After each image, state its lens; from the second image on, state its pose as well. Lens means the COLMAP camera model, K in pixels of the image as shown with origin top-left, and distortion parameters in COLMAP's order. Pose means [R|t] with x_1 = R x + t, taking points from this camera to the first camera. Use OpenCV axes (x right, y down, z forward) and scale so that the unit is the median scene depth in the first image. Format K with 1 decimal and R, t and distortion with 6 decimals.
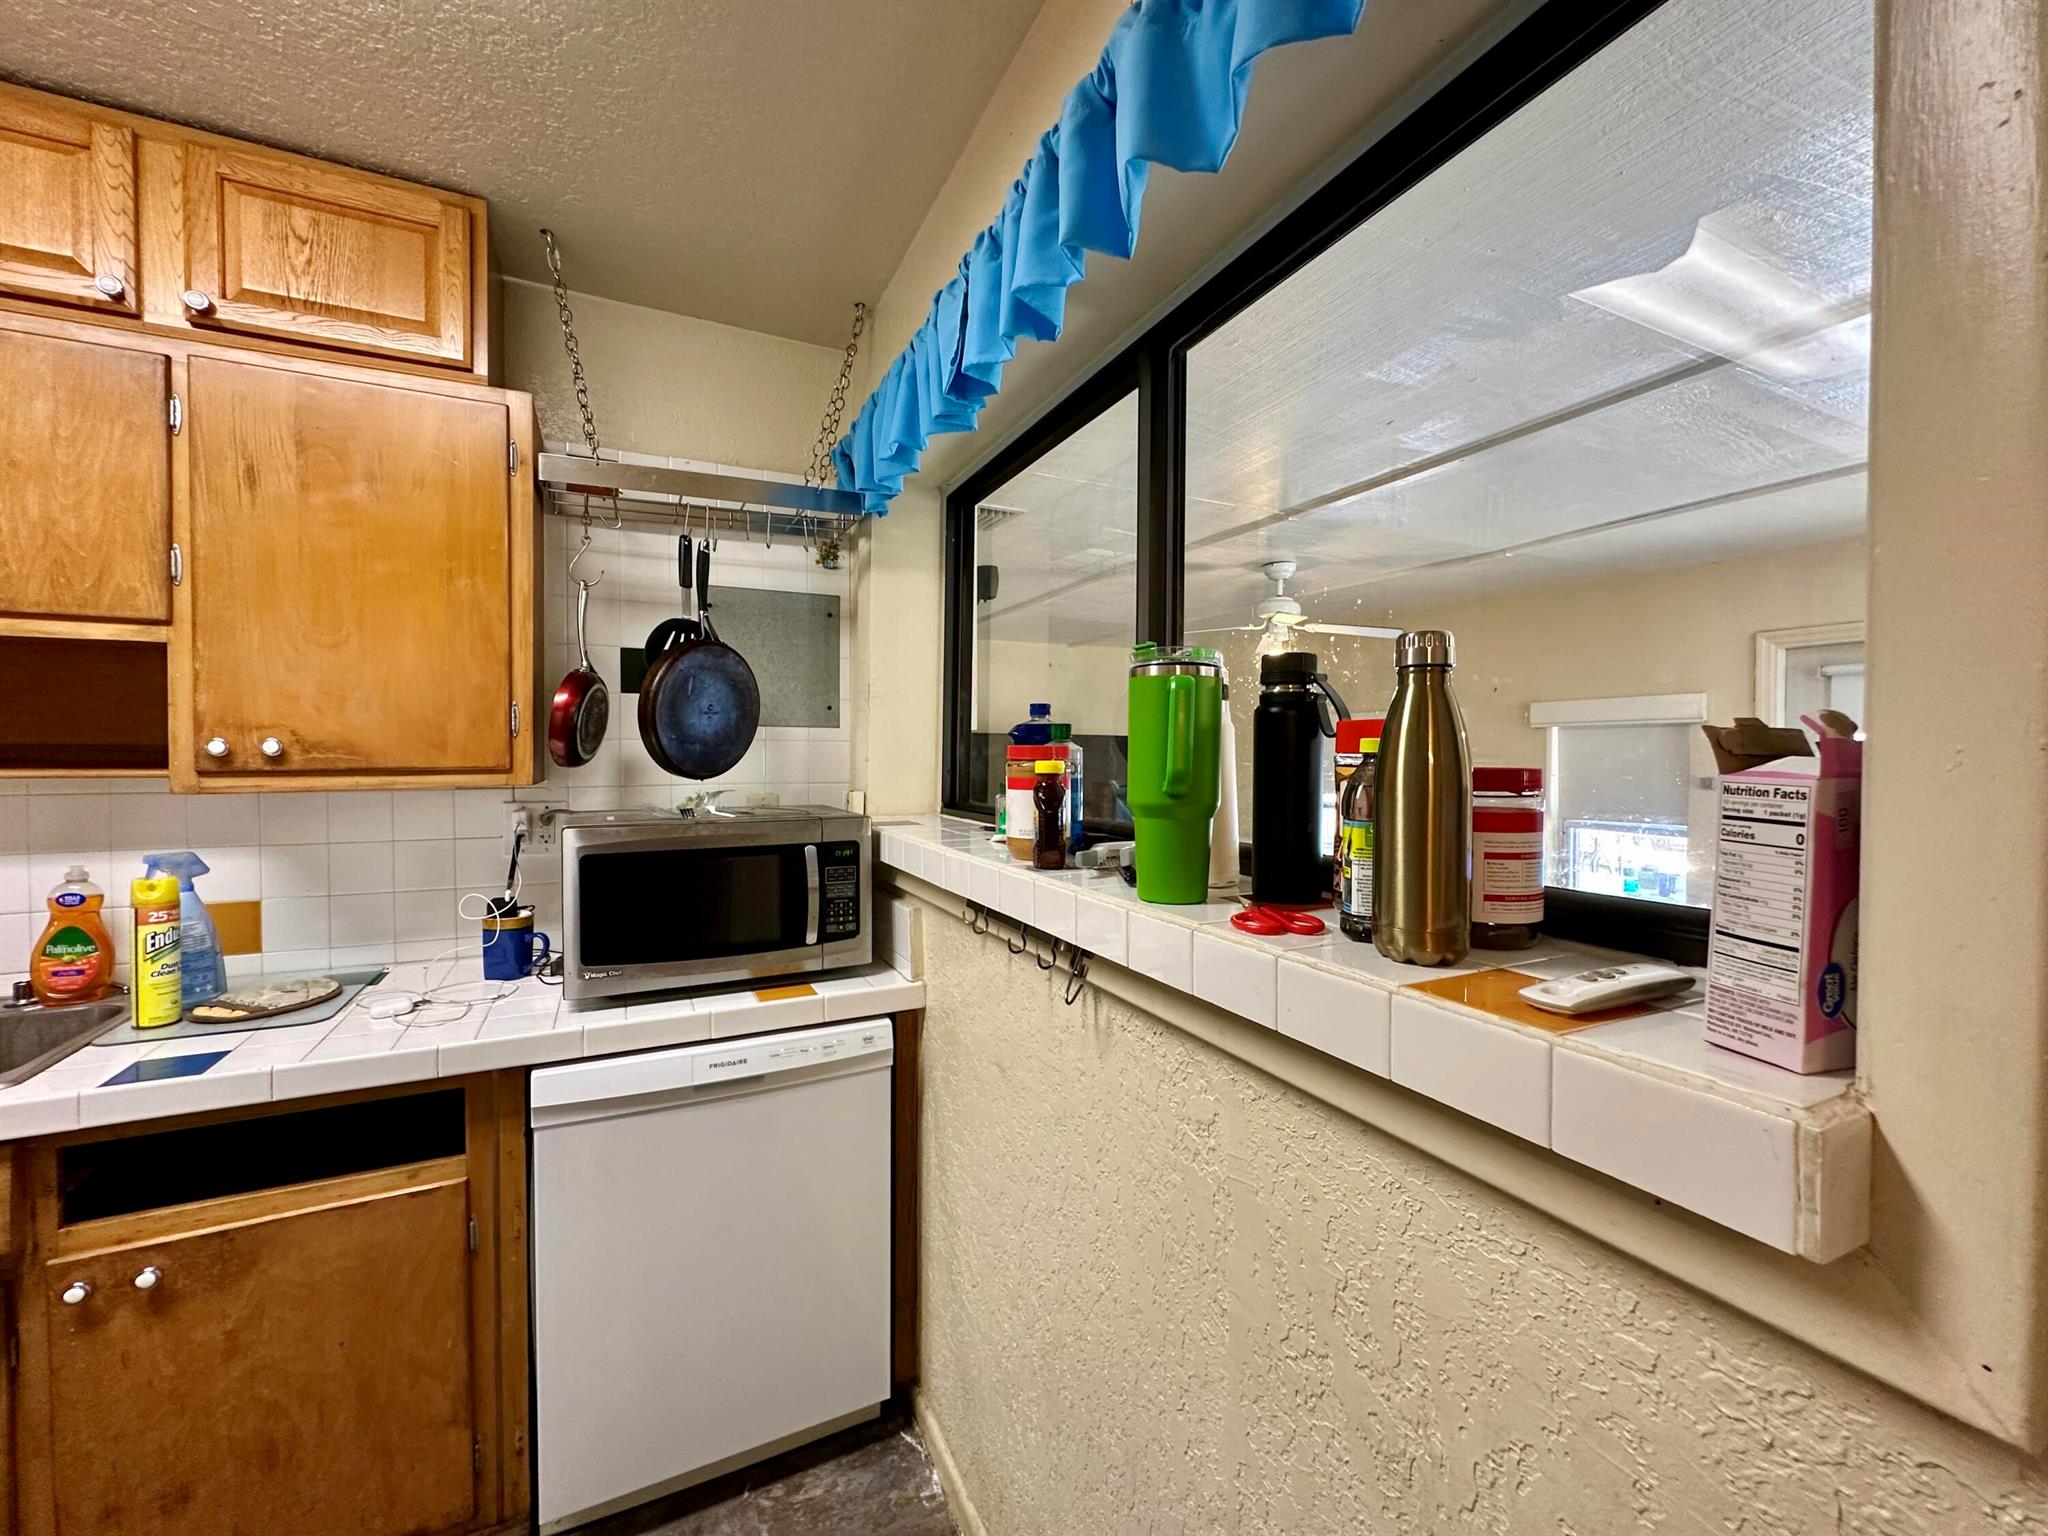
lens RADIAL K [[817.3, 0, 1023.0], [0, 817.3, 764.2], [0, 0, 1]] dist [-0.004296, 0.000832]
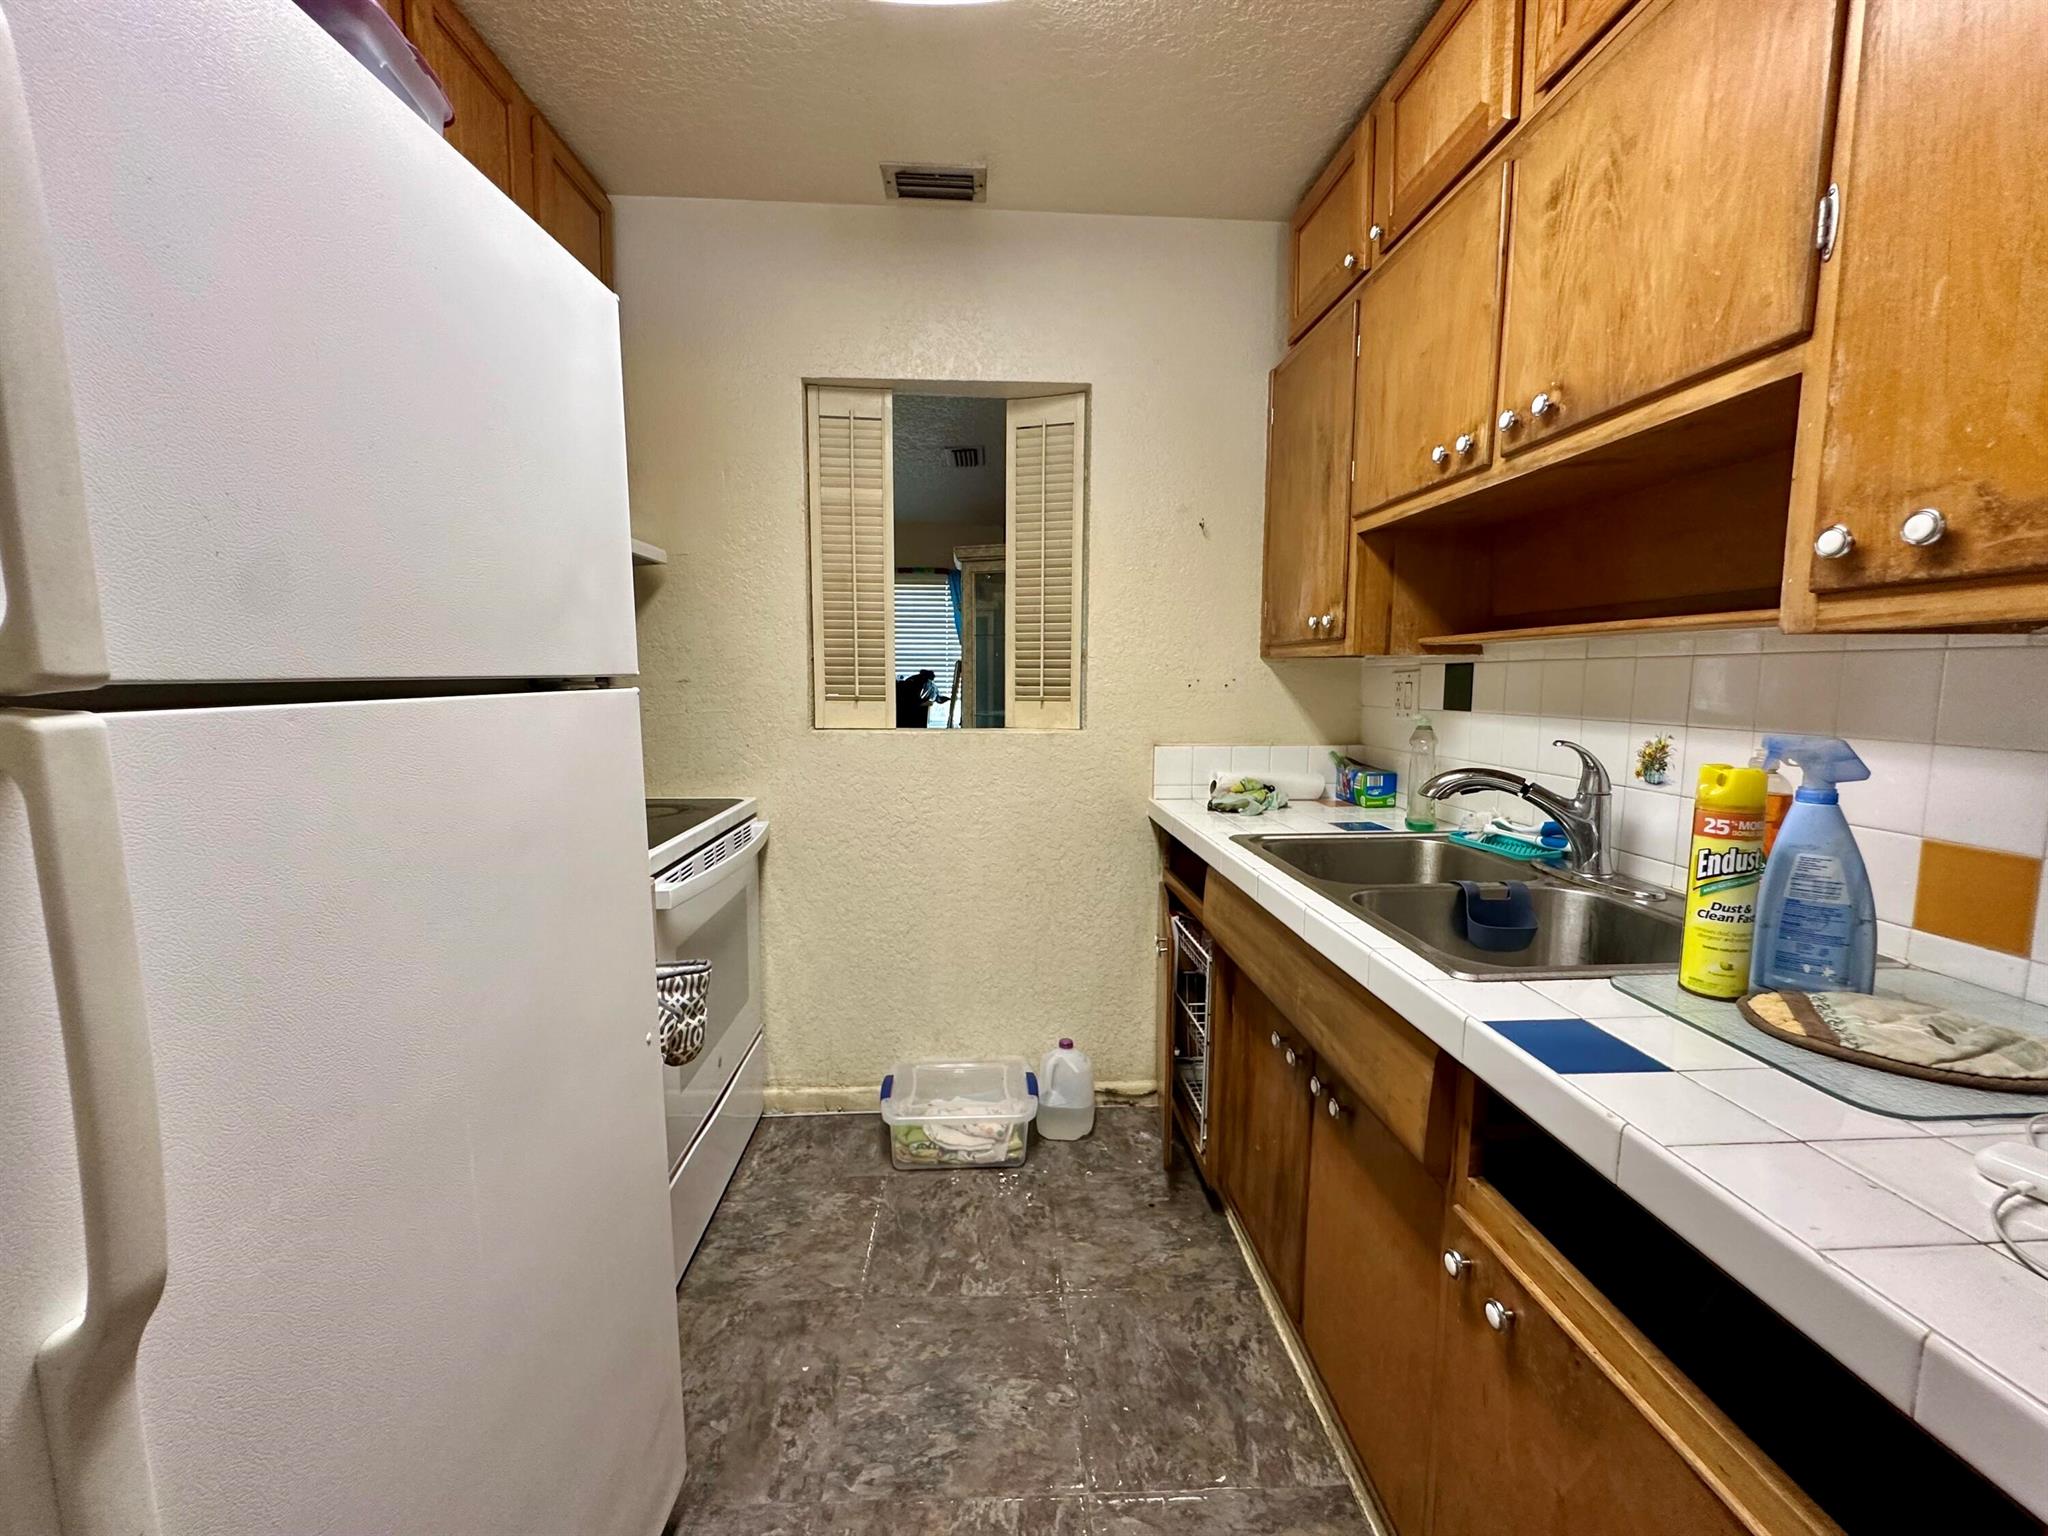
lens RADIAL K [[817.3, 0, 1023.9], [0, 817.3, 763.7], [0, 0, 1]] dist [-0.004296, 0.000832]
pose [[-0.384261, 0.091827, -0.918647, -0.257084], [-0.025461, 0.993609, 0.109970, 0.076665], [0.922874, 0.065647, -0.379467, 0.686653]]
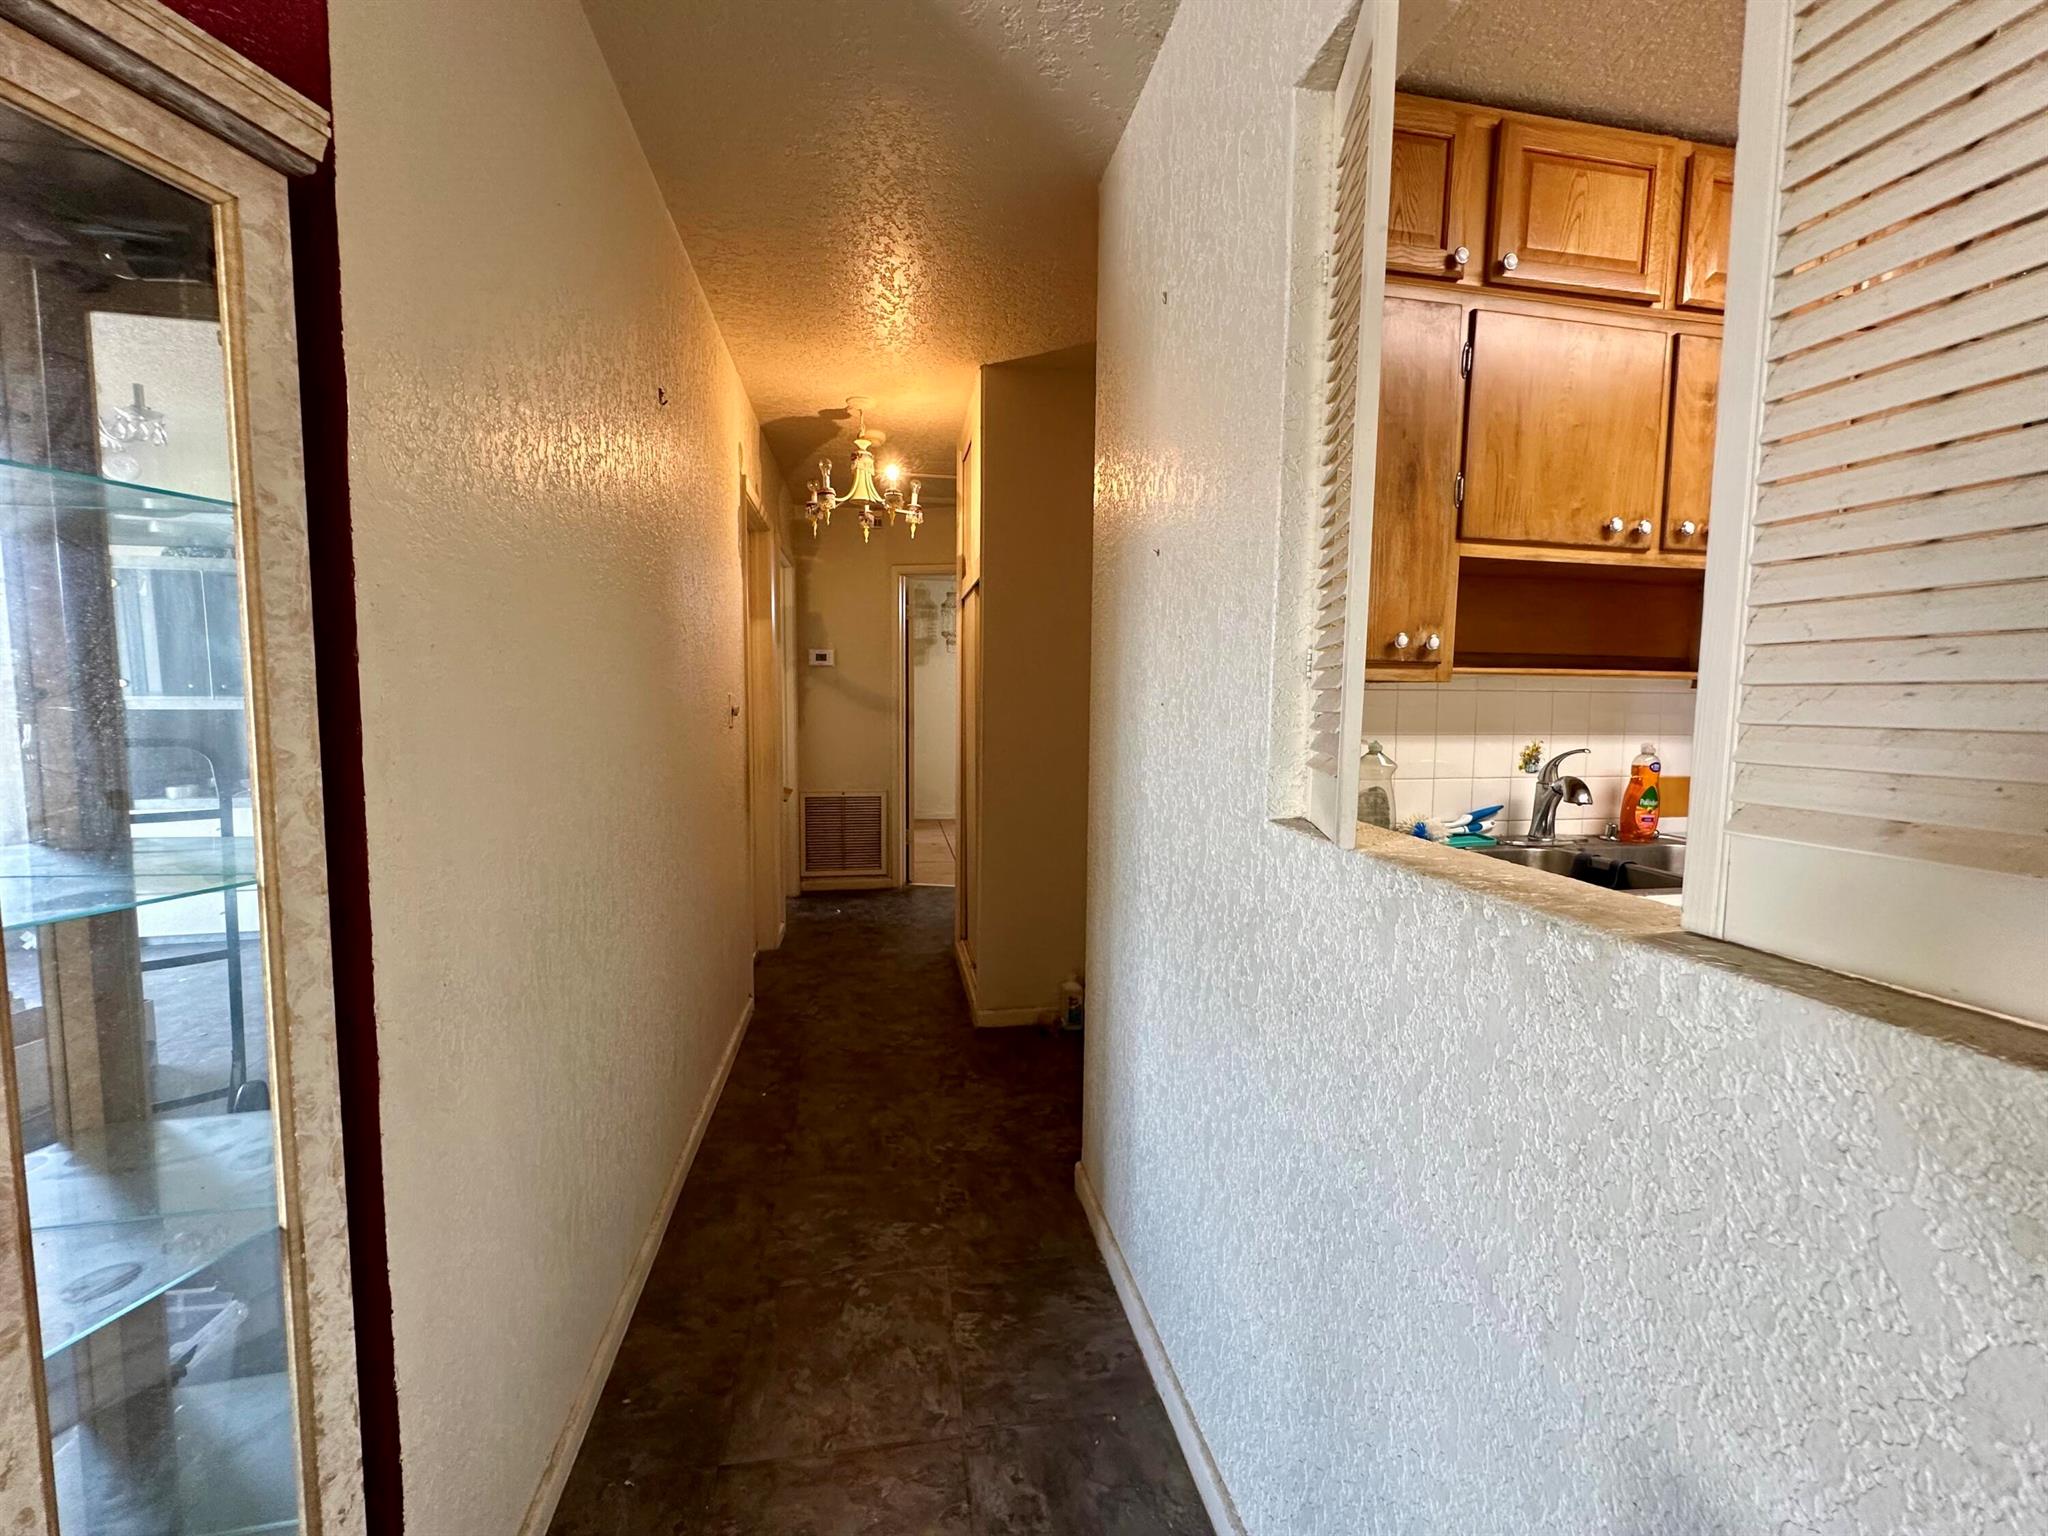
lens RADIAL K [[817.3, 0, 1029.5], [0, 817.3, 761.6], [0, 0, 1]] dist [-0.004296, 0.000832]
pose [[0.961385, 0.027608, -0.273820, -1.833493], [-0.012070, 0.998228, 0.058268, 0.090413], [0.274944, -0.052713, 0.960014, -0.623321]]
